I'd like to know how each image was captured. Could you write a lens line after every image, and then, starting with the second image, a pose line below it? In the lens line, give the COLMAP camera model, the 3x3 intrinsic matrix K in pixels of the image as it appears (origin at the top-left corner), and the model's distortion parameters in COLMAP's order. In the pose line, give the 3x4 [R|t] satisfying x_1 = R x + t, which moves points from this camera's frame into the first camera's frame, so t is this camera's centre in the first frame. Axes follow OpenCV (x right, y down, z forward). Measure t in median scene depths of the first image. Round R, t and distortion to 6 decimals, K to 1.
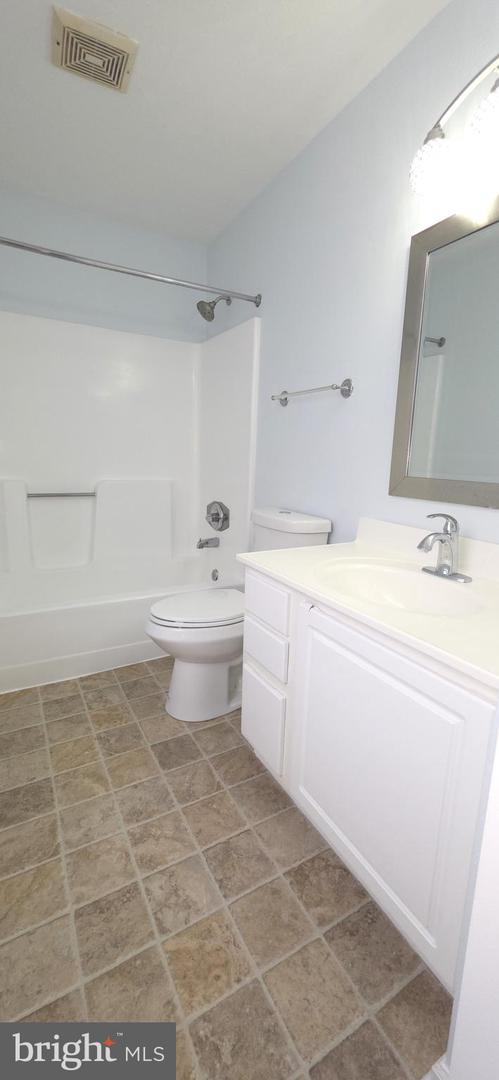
lens RADIAL K [[427.0, 0, 254.4], [0, 427.0, 537.0], [0, 0, 1]] dist [0.000761, 0.000446]
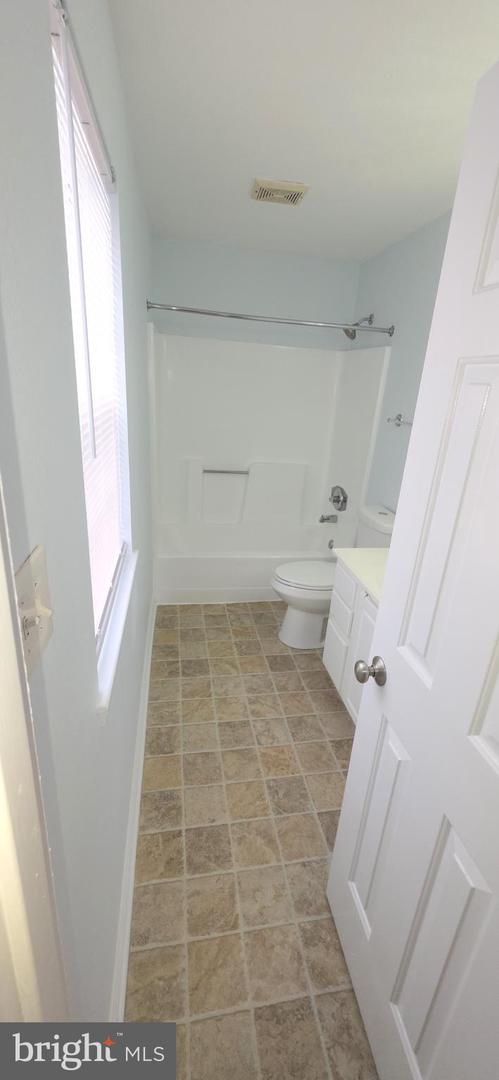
lens RADIAL K [[427.0, 0, 253.0], [0, 427.0, 533.9], [0, 0, 1]] dist [0.000761, 0.000446]
pose [[0.939747, 0.144415, -0.309871, 0.178539], [-0.101919, 0.983528, 0.149283, -0.240965], [0.326325, -0.108707, 0.938986, -0.583276]]
